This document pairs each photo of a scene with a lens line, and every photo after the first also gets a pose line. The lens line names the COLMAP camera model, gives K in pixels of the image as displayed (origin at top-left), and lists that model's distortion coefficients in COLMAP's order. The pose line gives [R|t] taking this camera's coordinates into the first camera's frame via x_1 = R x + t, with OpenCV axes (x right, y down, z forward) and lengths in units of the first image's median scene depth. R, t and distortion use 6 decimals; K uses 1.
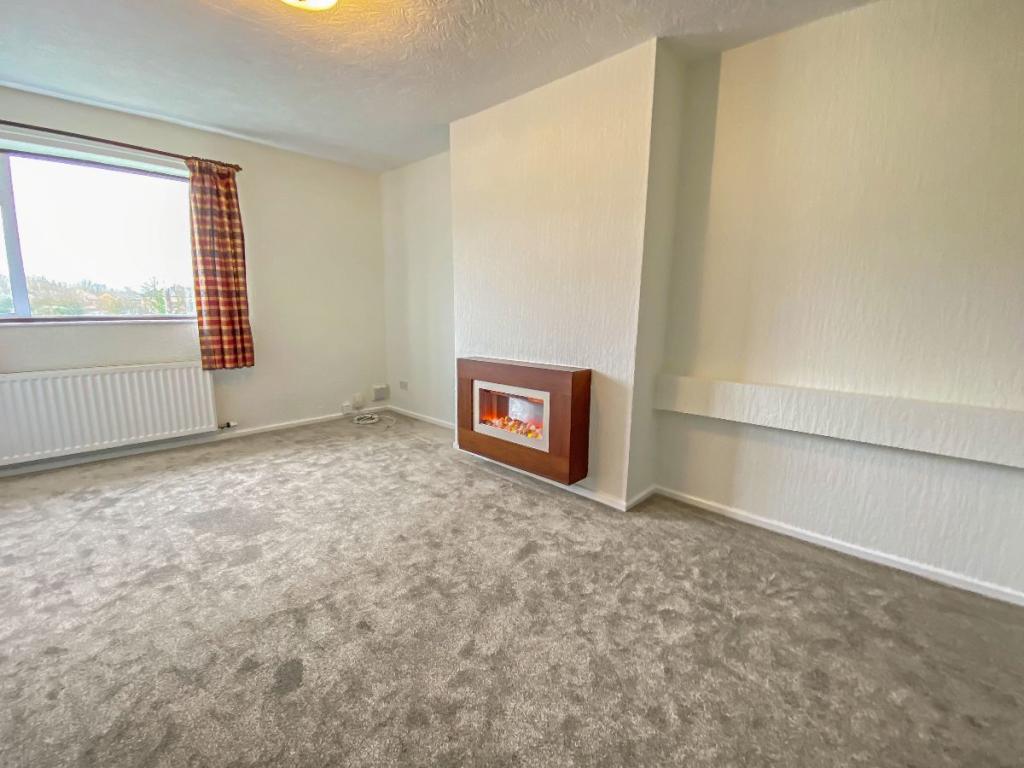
lens RADIAL K [[422.5, 0, 507.4], [0, 422.5, 383.4], [0, 0, 1]] dist [0.017974, -0.017640]
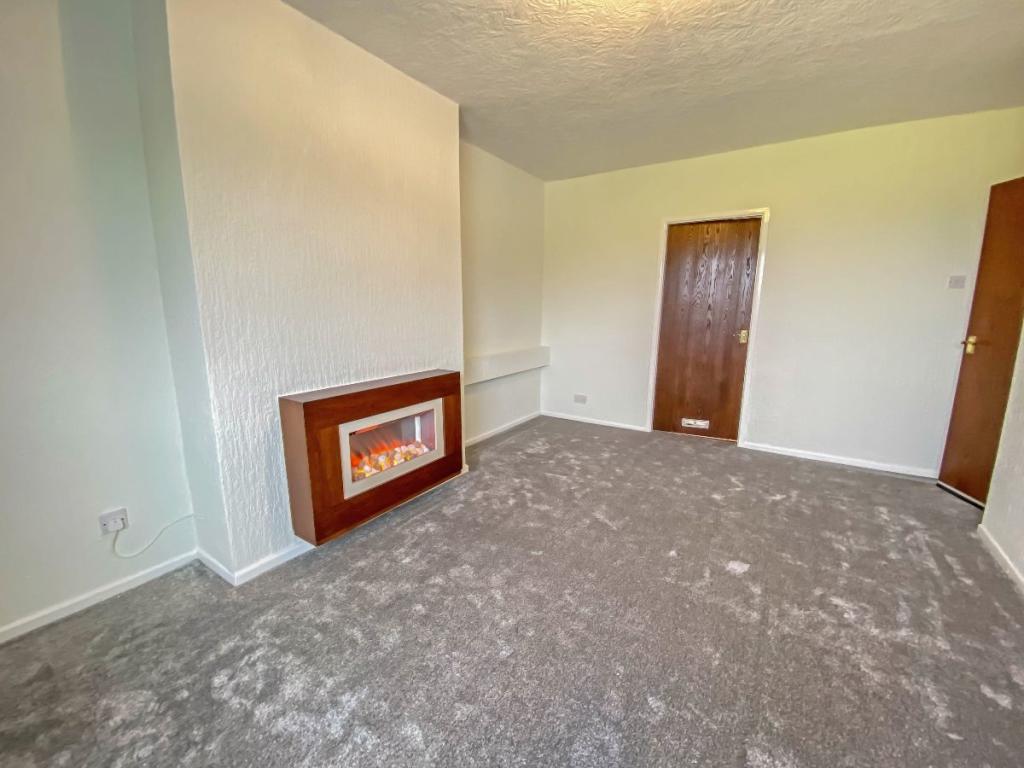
lens RADIAL K [[422.5, 0, 507.4], [0, 422.5, 383.4], [0, 0, 1]] dist [0.017974, -0.017640]
pose [[-0.128672, -0.185522, 0.974179, -0.736986], [0.174558, 0.962770, 0.206405, -0.157904], [-0.976203, 0.196610, -0.091498, 0.798092]]
